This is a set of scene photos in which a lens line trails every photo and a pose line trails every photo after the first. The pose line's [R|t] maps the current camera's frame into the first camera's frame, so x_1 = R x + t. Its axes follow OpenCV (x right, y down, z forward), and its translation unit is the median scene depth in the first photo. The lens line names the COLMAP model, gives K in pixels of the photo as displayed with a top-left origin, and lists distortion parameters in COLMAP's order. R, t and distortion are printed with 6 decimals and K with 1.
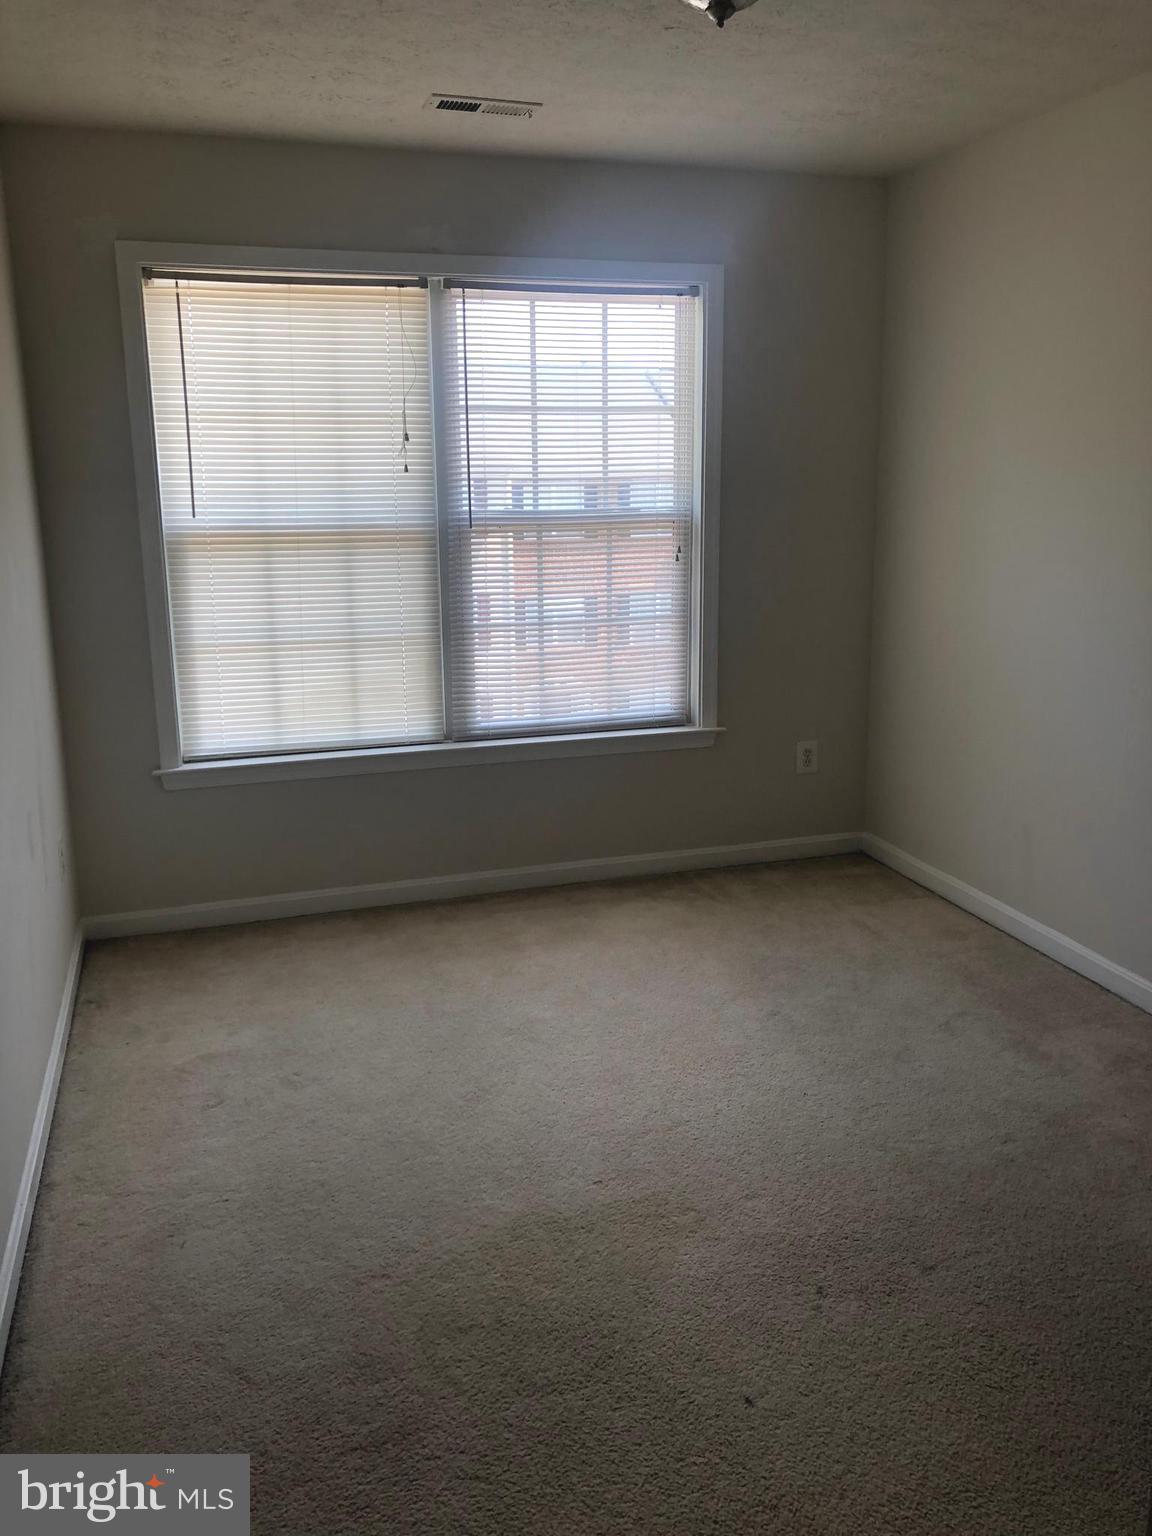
lens RADIAL K [[1271.2, 0, 575.7], [0, 1271.2, 783.8], [0, 0, 1]] dist [0.006383, 0.021855]
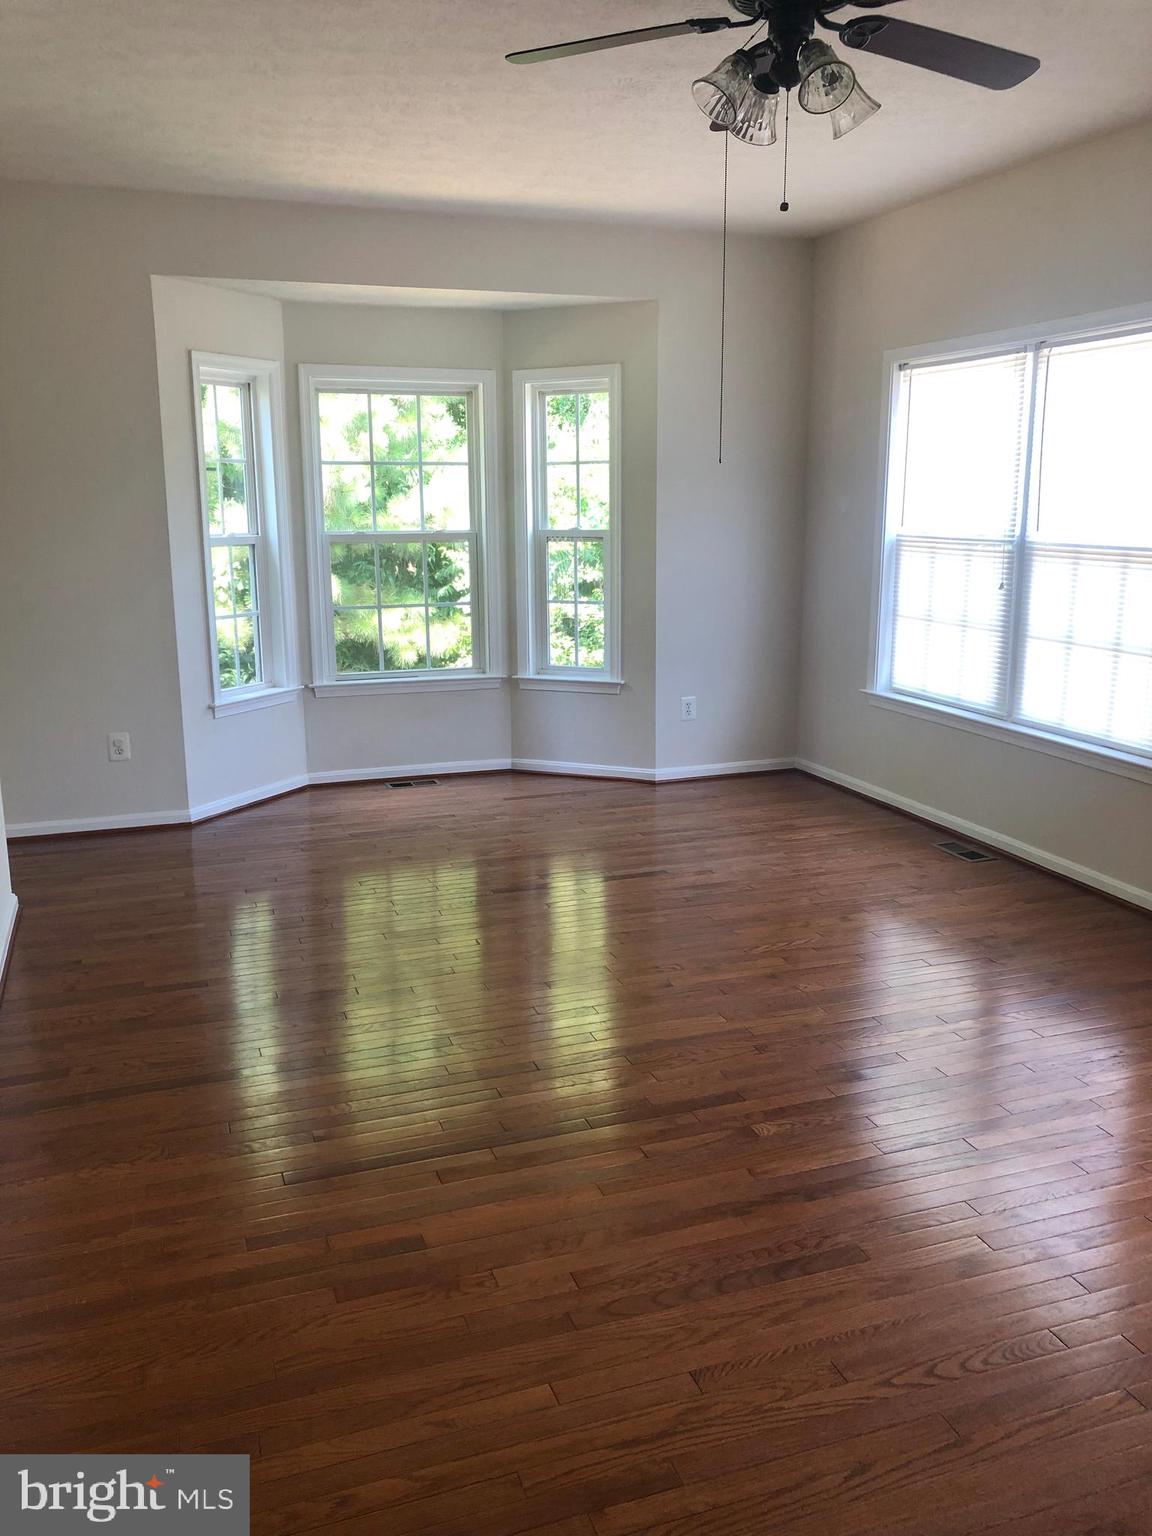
lens RADIAL K [[1271.2, 0, 570.0], [0, 1271.2, 765.5], [0, 0, 1]] dist [0.006383, 0.021855]
pose [[0.044721, 0.222182, -0.973979, 1.130864], [-0.234652, 0.950014, 0.205941, -0.152596], [0.971050, 0.219336, 0.094621, 0.523070]]
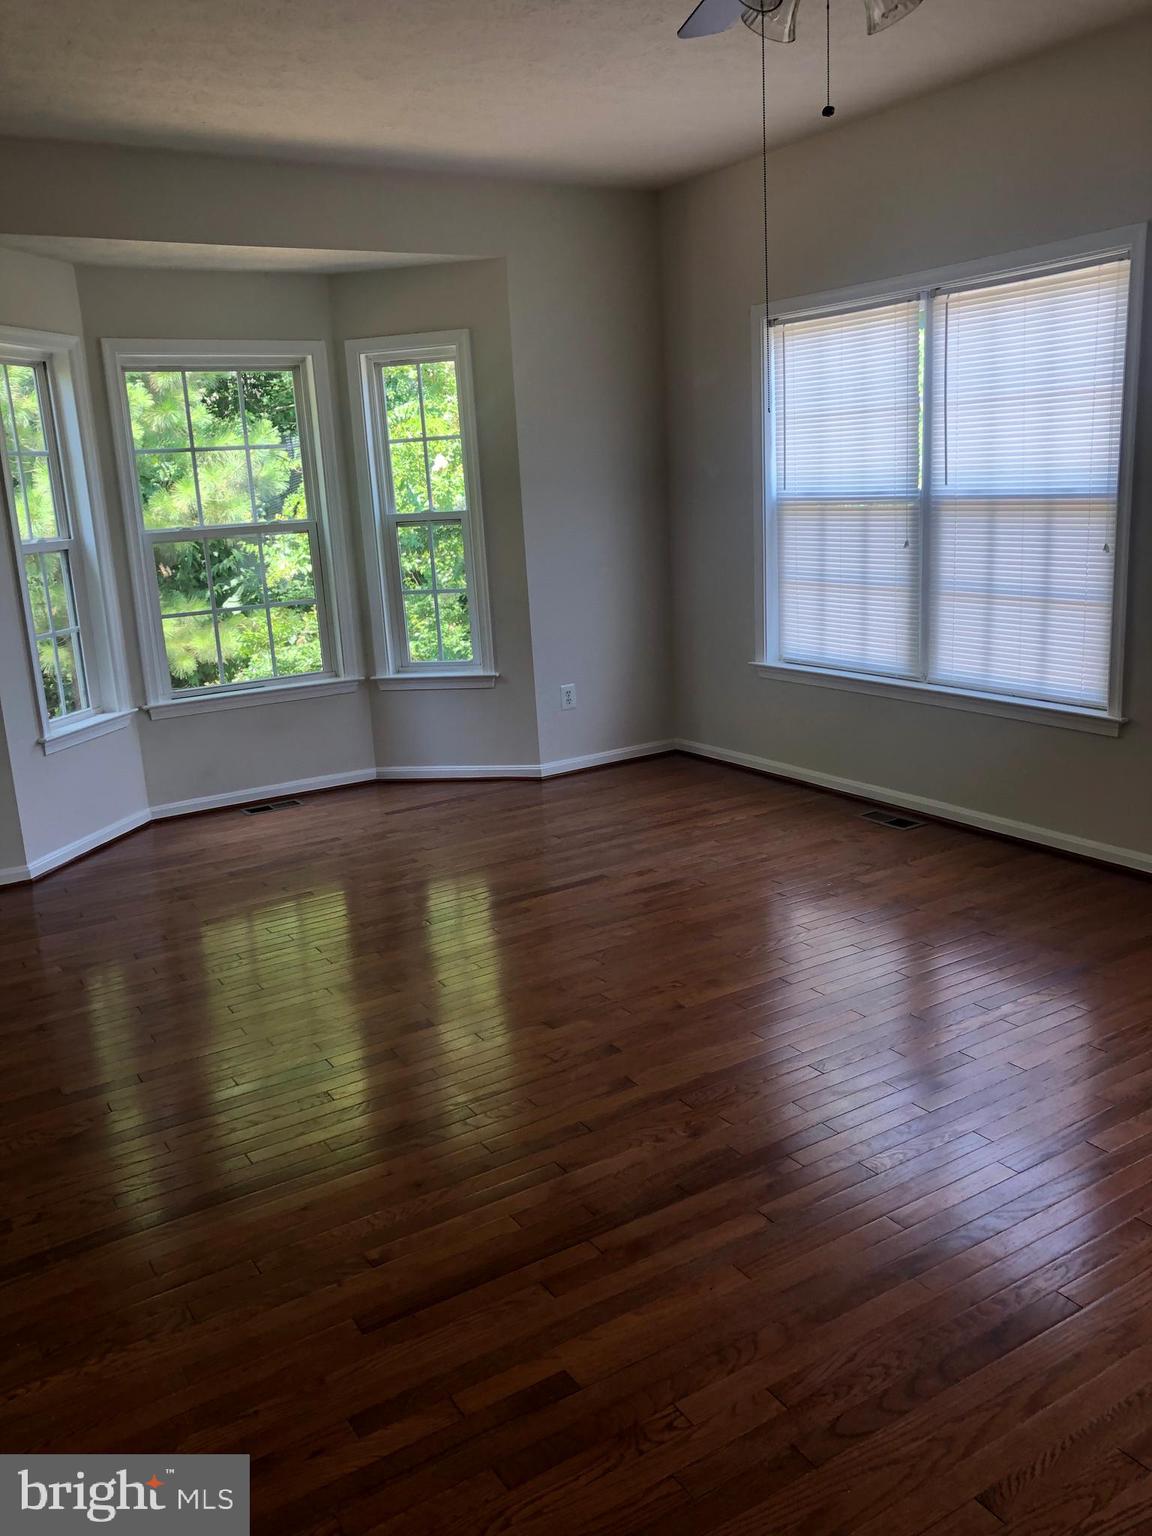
lens RADIAL K [[1271.2, 0, 576.3], [0, 1271.2, 766.8], [0, 0, 1]] dist [0.006383, 0.021855]
pose [[0.261928, 0.218907, -0.939933, 0.995316], [-0.181472, 0.967734, 0.174812, -0.111034], [0.947872, 0.124783, 0.293202, 0.385708]]
